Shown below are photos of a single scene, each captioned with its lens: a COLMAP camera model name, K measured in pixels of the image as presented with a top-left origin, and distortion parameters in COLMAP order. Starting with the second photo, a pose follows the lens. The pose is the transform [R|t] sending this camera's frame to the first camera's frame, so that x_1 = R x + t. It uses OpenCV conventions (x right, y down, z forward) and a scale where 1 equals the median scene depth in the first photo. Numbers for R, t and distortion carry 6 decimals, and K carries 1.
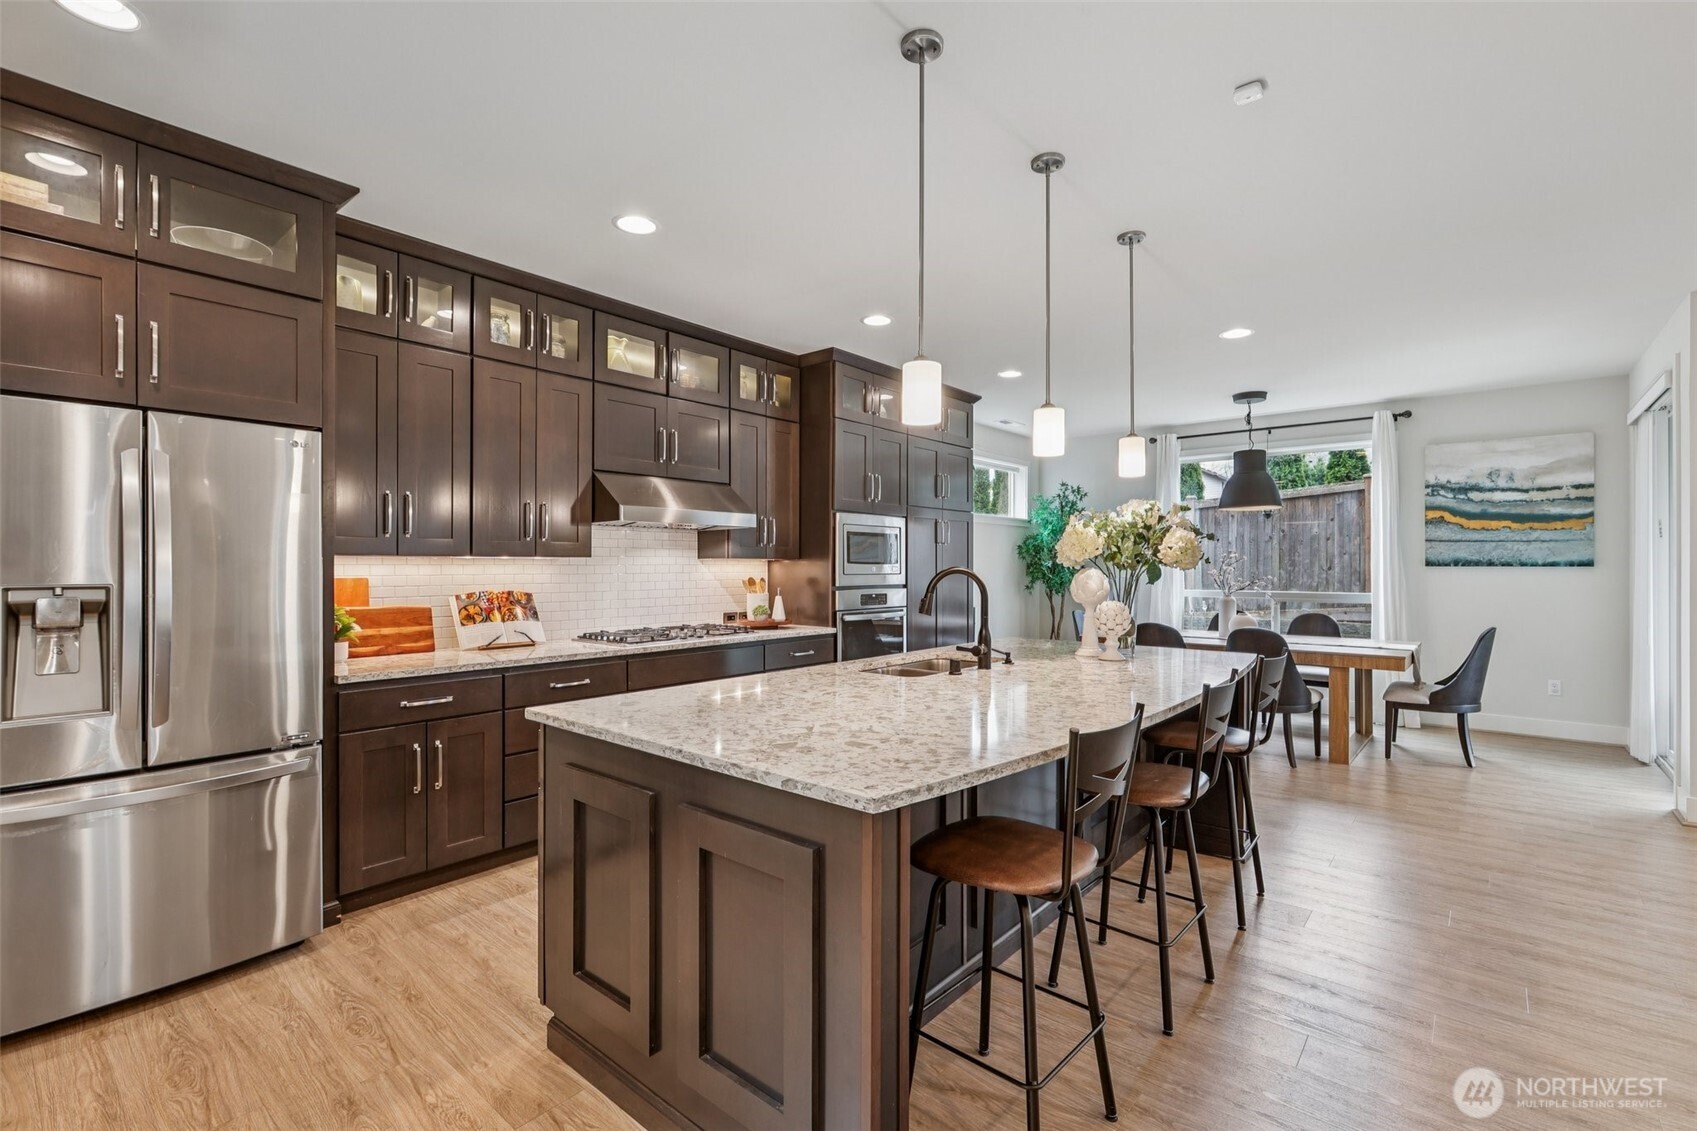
lens RADIAL K [[761.5, 0, 855.5], [0, 761.5, 566.4], [0, 0, 1]] dist [0.000392, 0.002817]
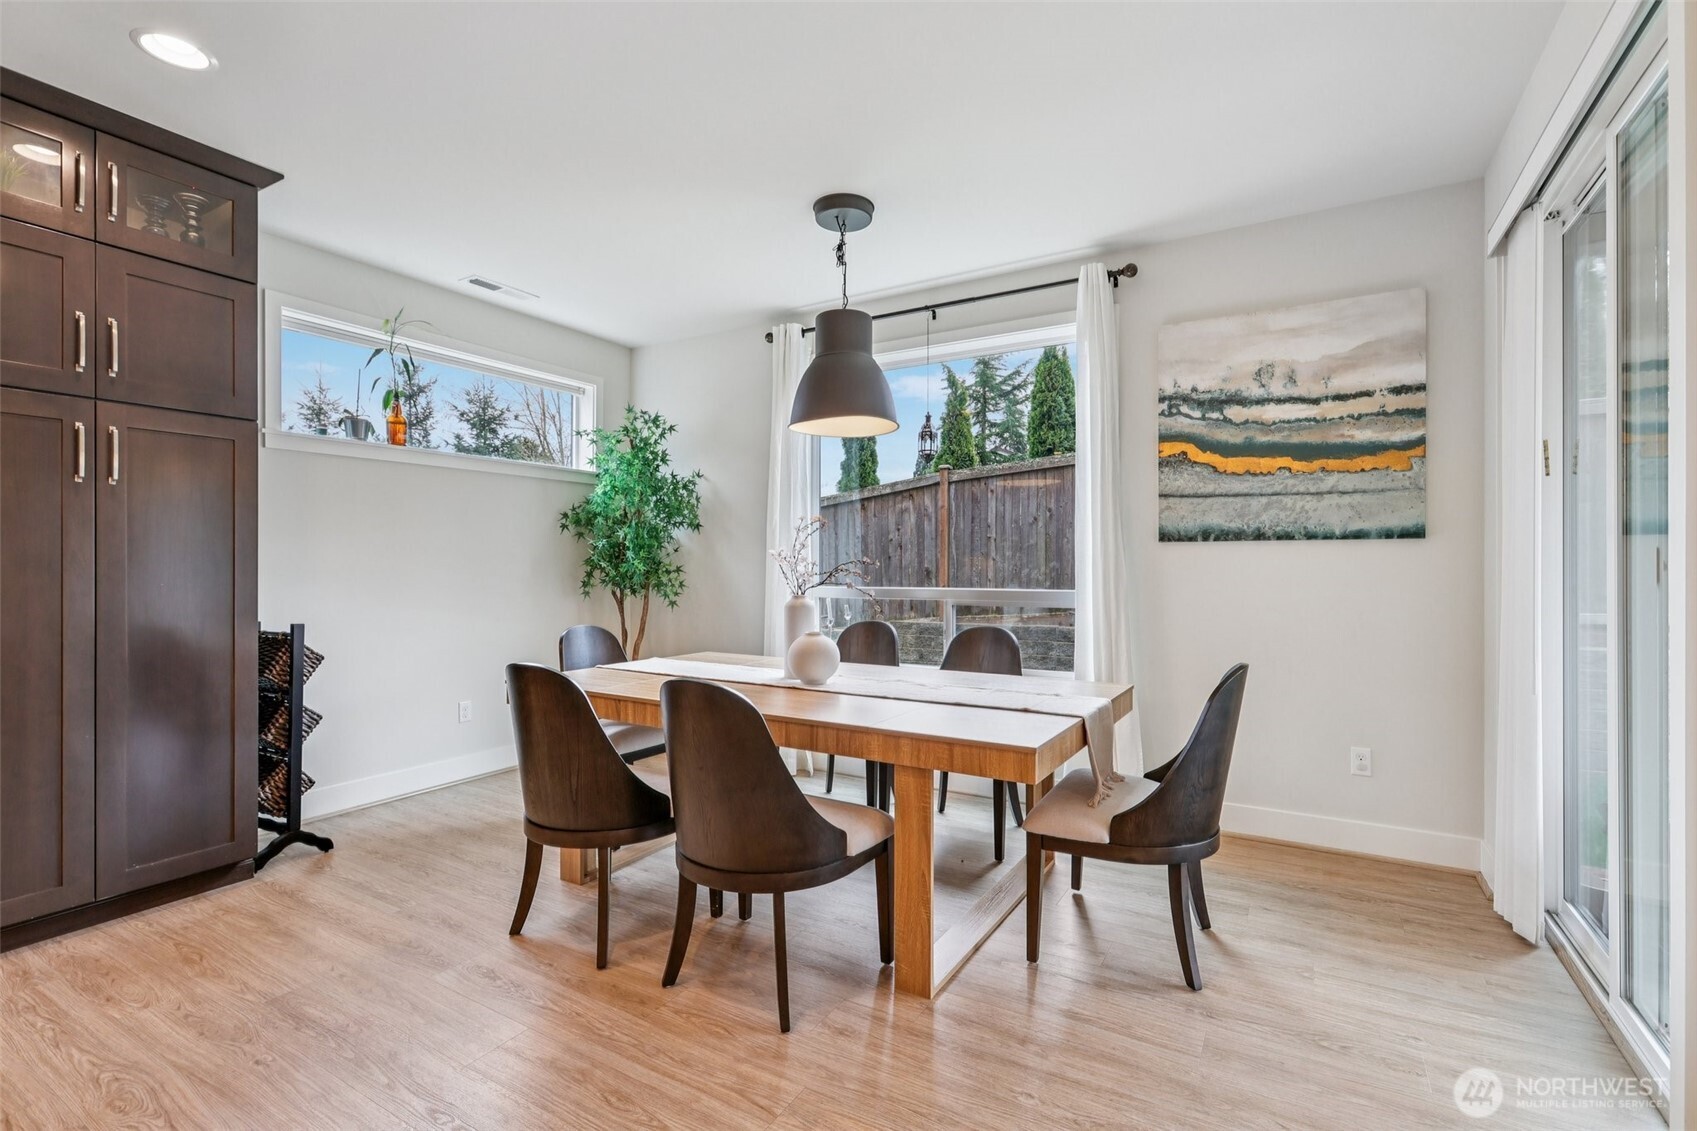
lens RADIAL K [[761.5, 0, 855.3], [0, 761.5, 568.9], [0, 0, 1]] dist [0.000392, 0.002817]
pose [[0.986745, -0.001957, 0.162269, 0.470376], [0.001143, 0.999986, 0.005113, 0.018026], [-0.162277, -0.004859, 0.986733, 0.520643]]
